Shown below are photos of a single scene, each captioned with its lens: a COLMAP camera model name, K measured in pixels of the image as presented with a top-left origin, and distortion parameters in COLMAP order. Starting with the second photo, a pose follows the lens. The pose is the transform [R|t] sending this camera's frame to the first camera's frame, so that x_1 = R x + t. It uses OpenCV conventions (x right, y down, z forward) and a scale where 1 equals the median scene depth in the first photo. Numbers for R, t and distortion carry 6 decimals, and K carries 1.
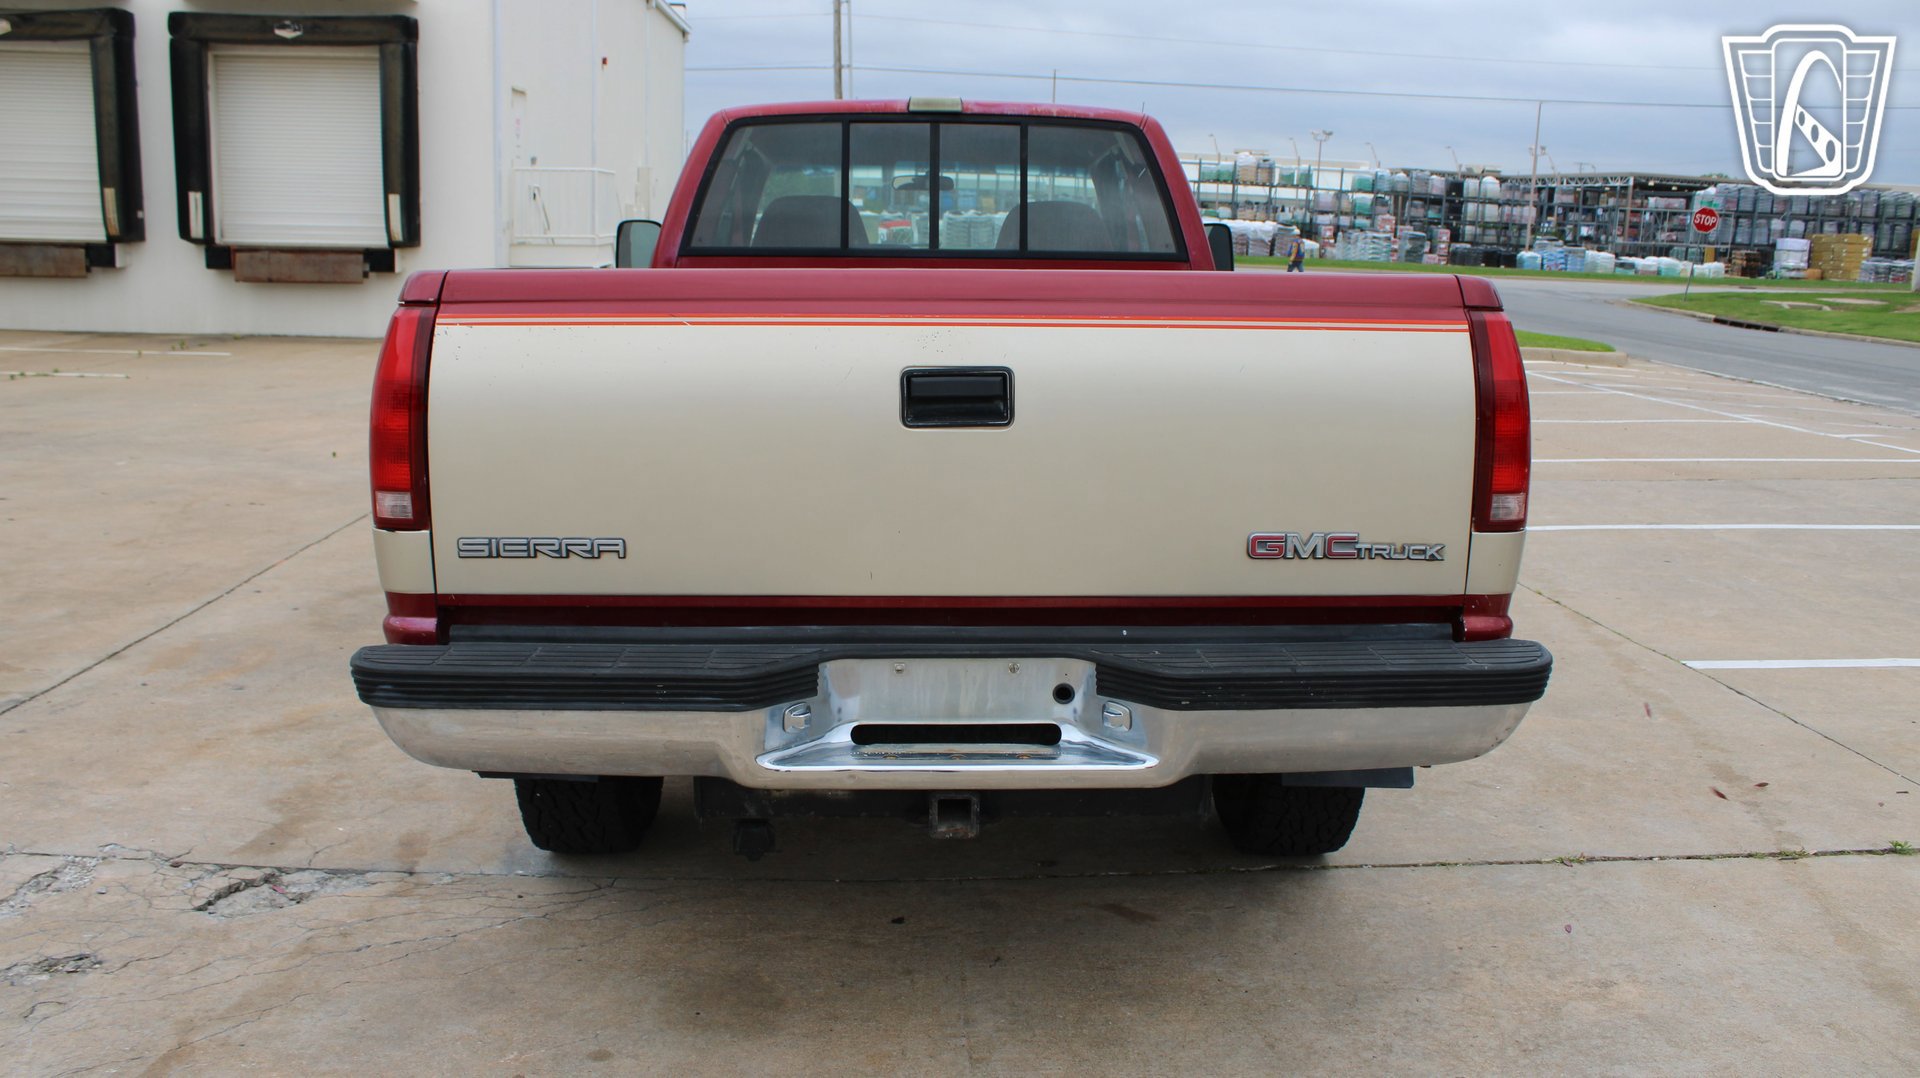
lens RADIAL K [[1589.3, 0, 950.0], [0, 1589.3, 528.8], [0, 0, 1]] dist [-0.166786, 0.150372]
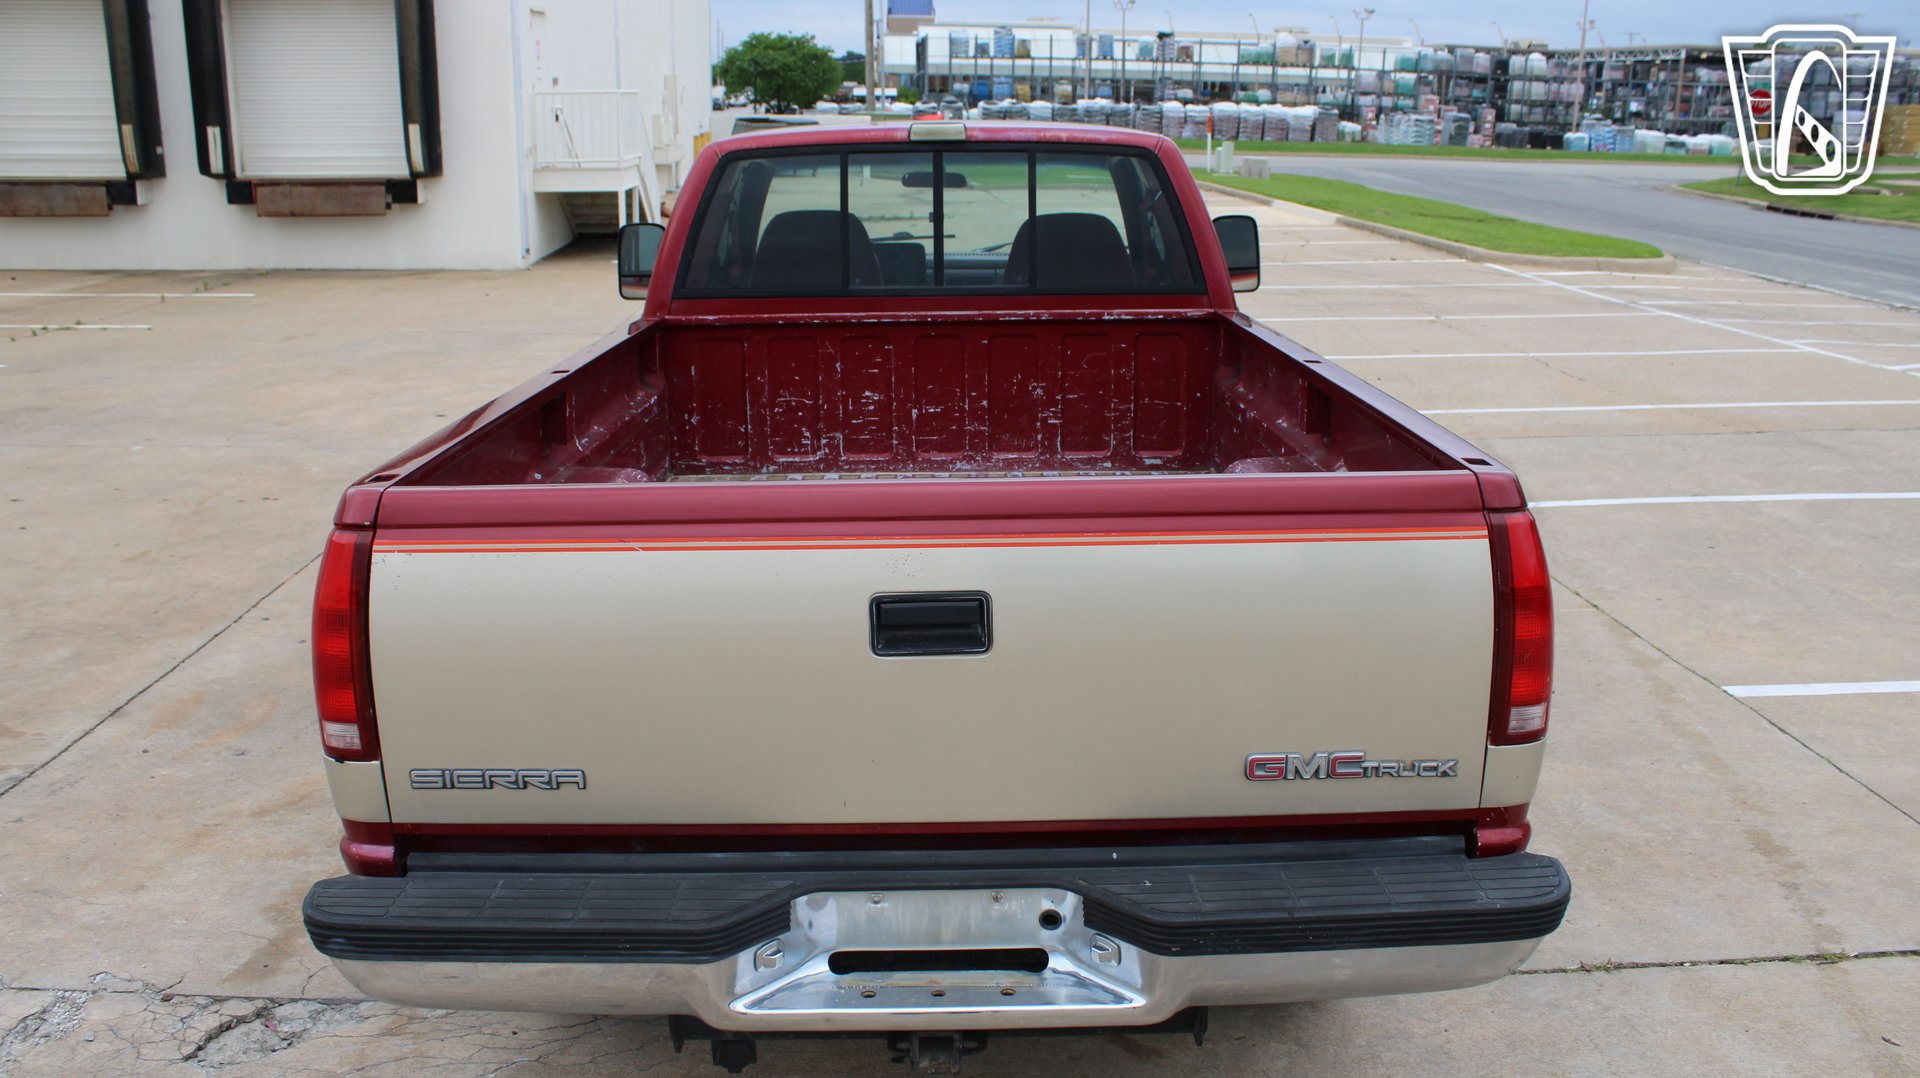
lens RADIAL K [[1589.3, 0, 953.3], [0, 1589.3, 526.1], [0, 0, 1]] dist [-0.163381, 0.145733]
pose [[0.999569, -0.014918, -0.025273, 0.018688], [0.016668, 0.997374, 0.070483, -0.090952], [0.024156, -0.070874, 0.997193, 0.034298]]
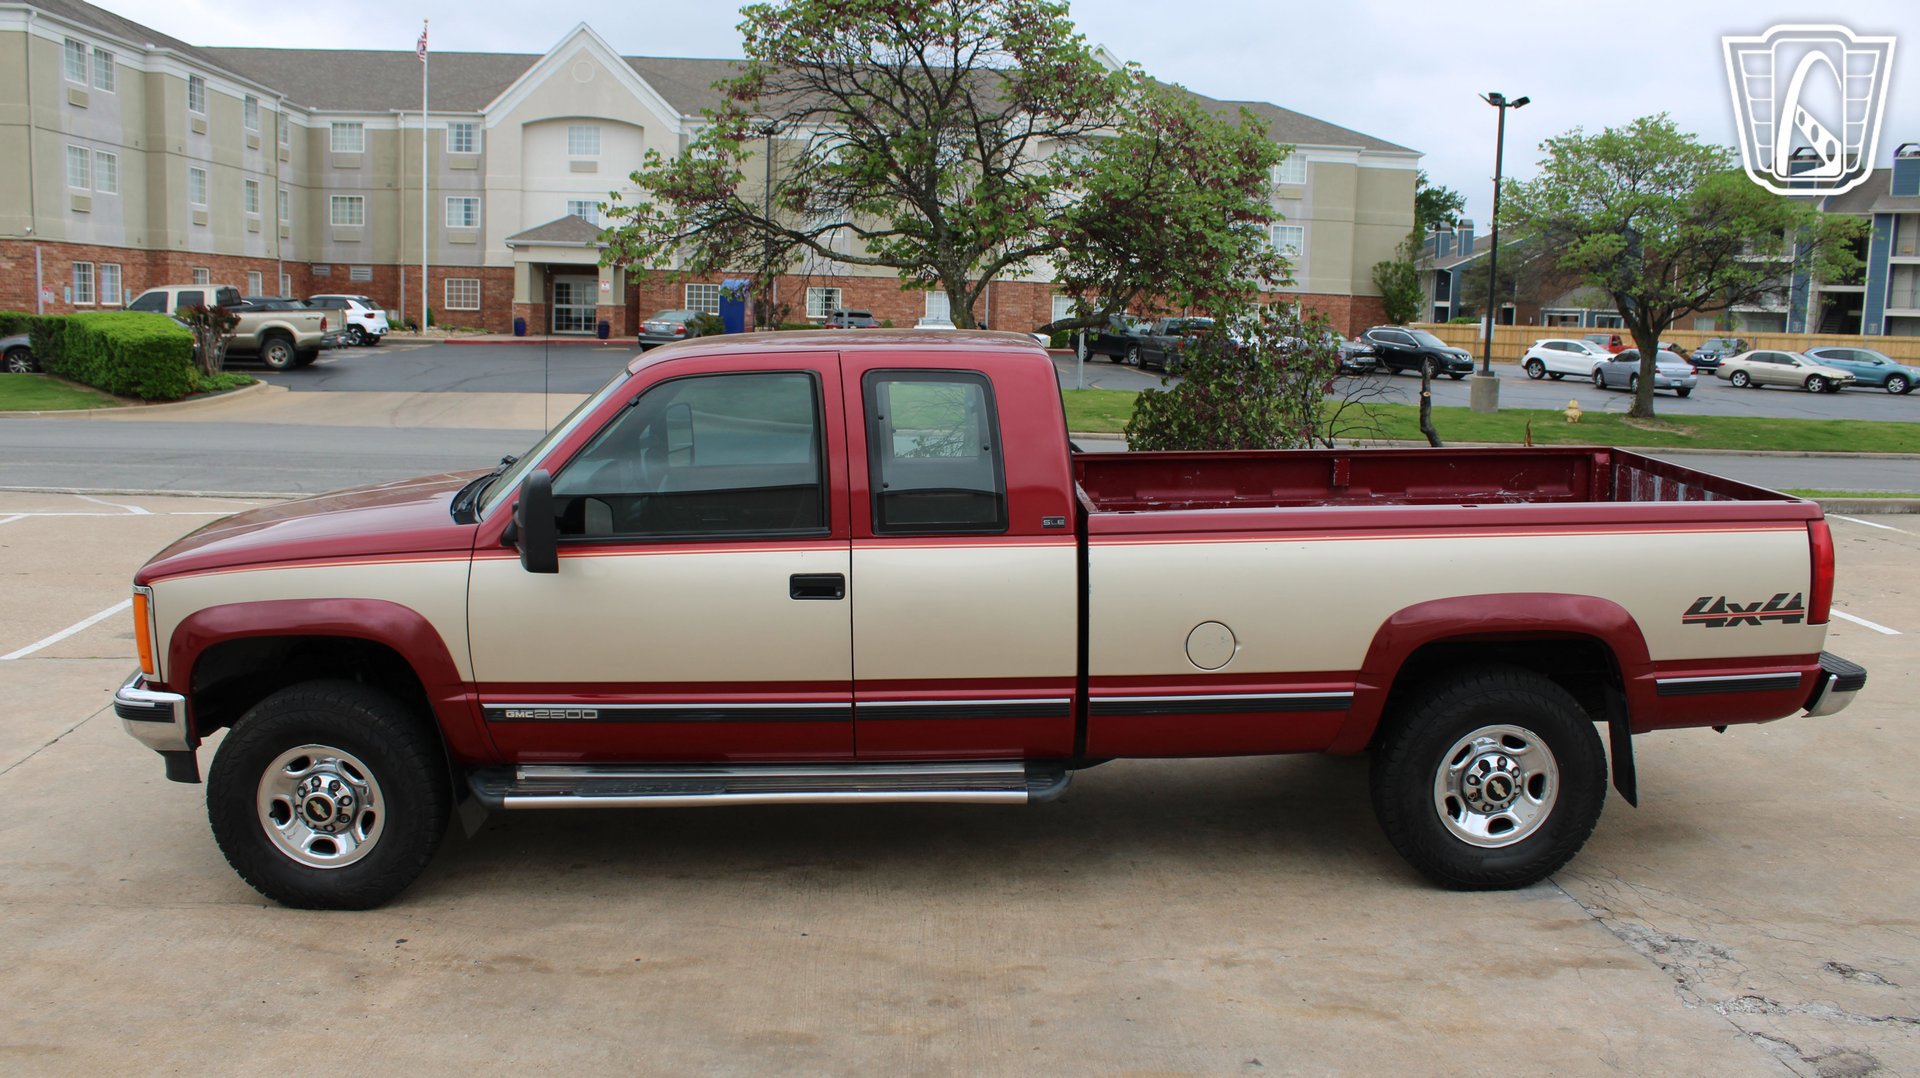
lens RADIAL K [[1589.3, 0, 950.0], [0, 1589.3, 528.8], [0, 0, 1]] dist [-0.166786, 0.150372]
pose [[0.003374, -0.171253, 0.985221, -1.104954], [0.170574, 0.970887, 0.168177, -0.313313], [-0.985339, 0.167486, 0.032487, 0.956371]]
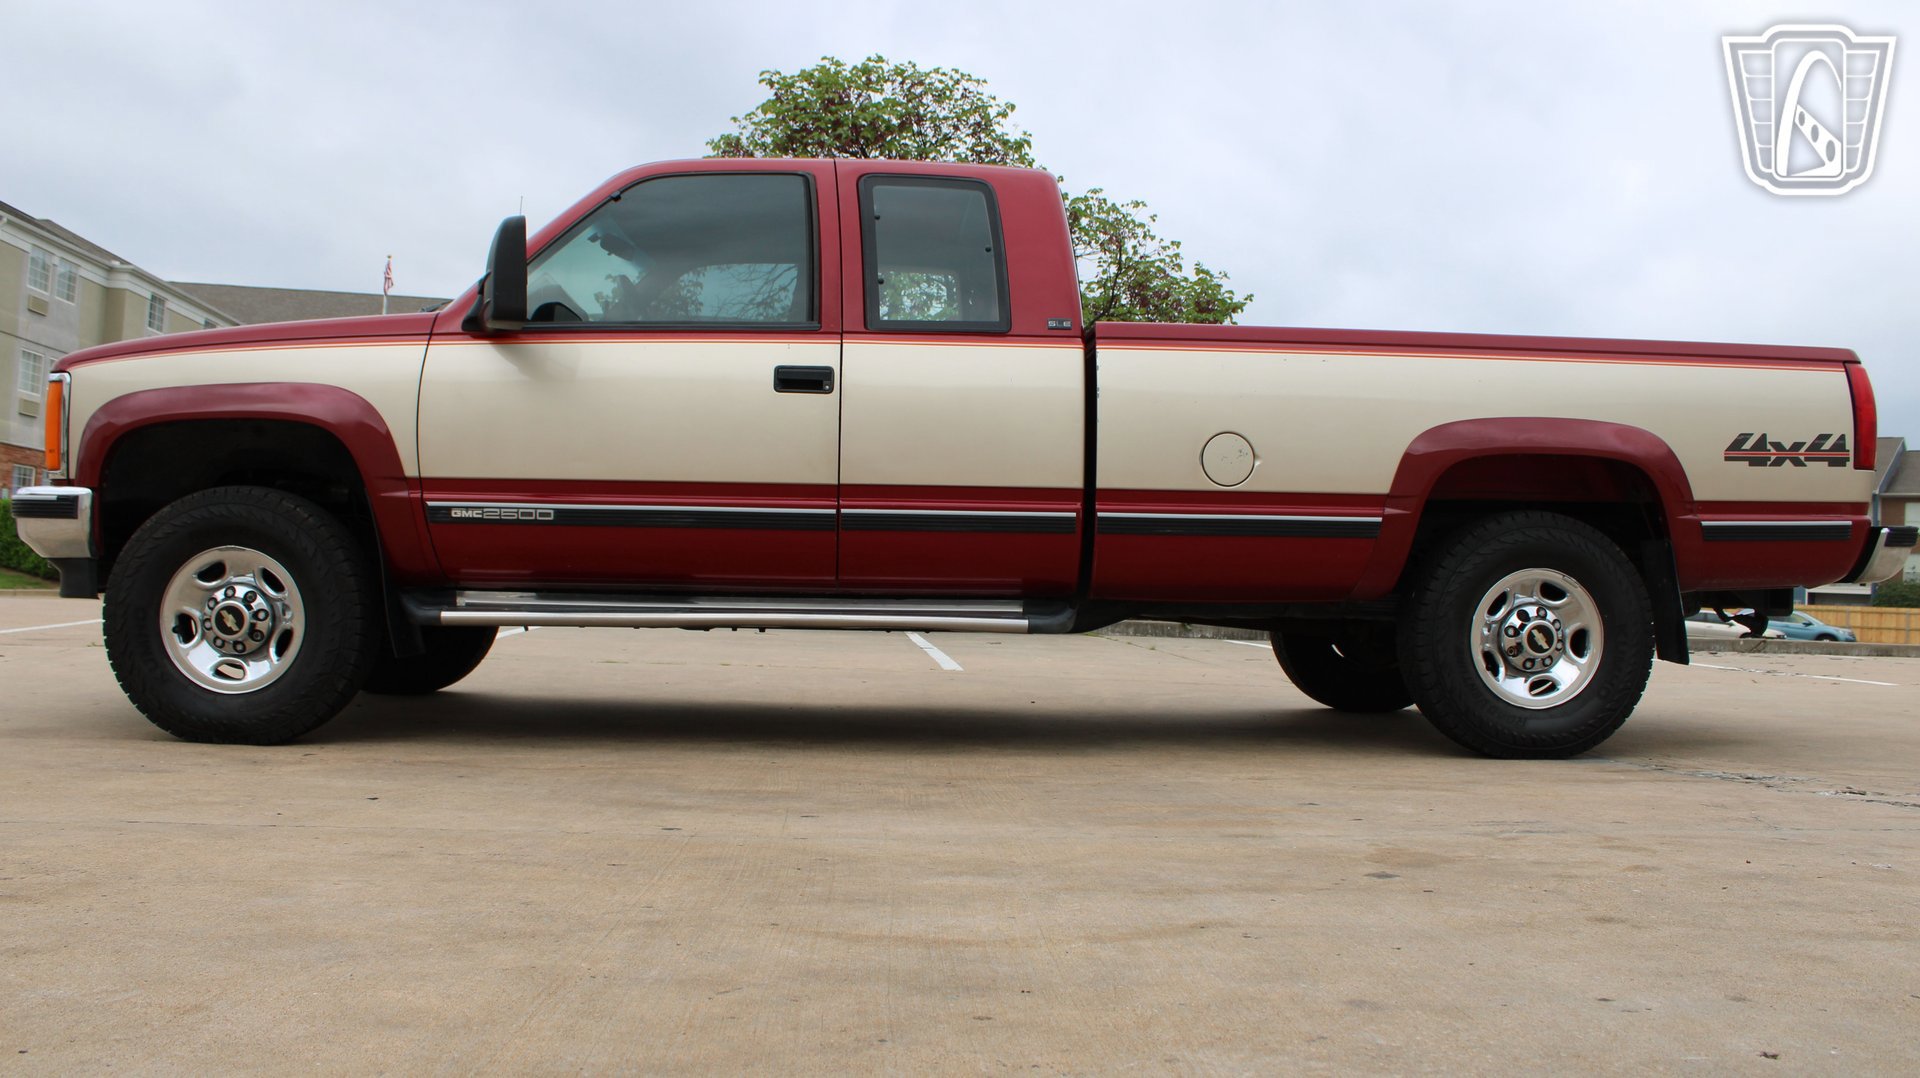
lens RADIAL K [[1586.8, 0, 950.7], [0, 1586.8, 537.6], [0, 0, 1]] dist [-0.166009, 0.147667]
pose [[-0.034005, 0.004539, 0.999411, -1.050683], [0.144770, 0.989465, 0.000432, -0.040445], [-0.988881, 0.144700, -0.034304, 1.032579]]
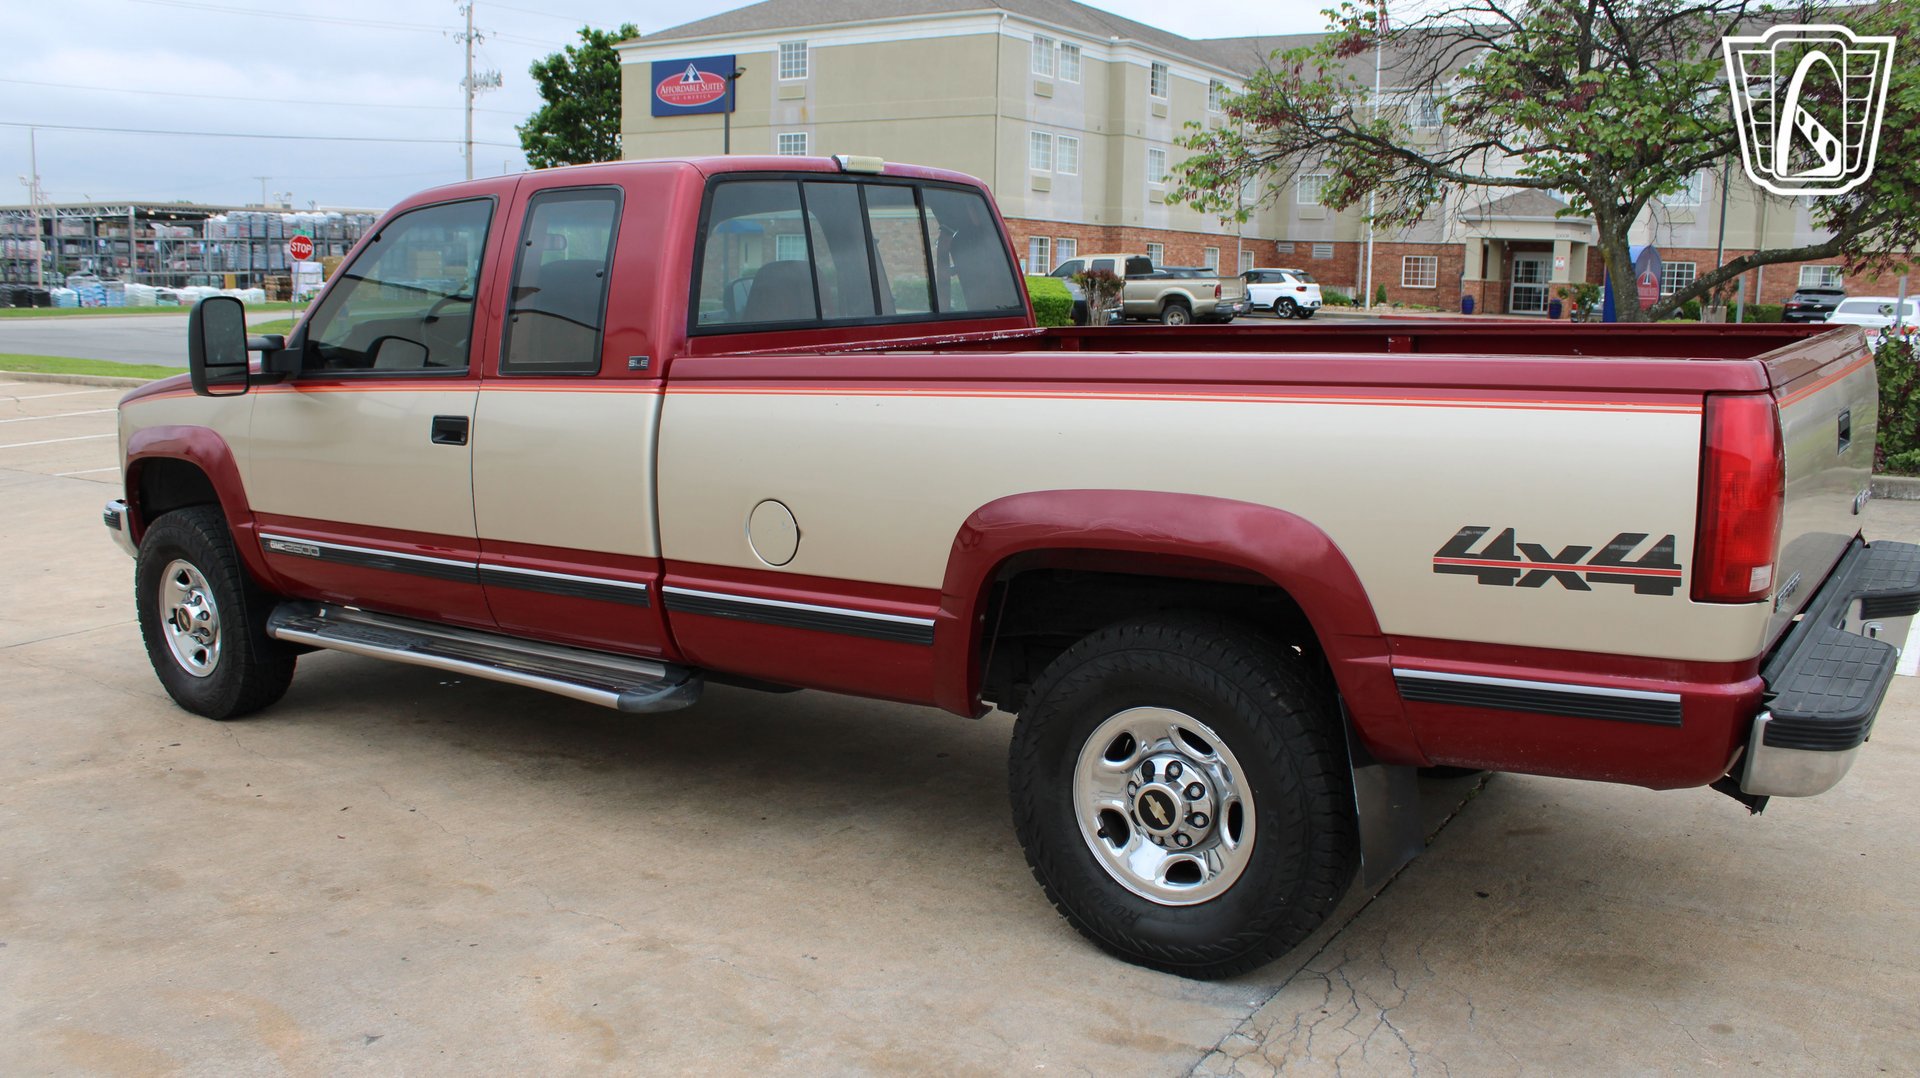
lens RADIAL K [[1589.3, 0, 950.0], [0, 1589.3, 528.8], [0, 0, 1]] dist [-0.166786, 0.150372]
pose [[0.606564, -0.149814, 0.780792, -0.687705], [0.162918, 0.984666, 0.062368, -0.093361], [-0.778163, 0.089375, 0.621670, 0.347465]]
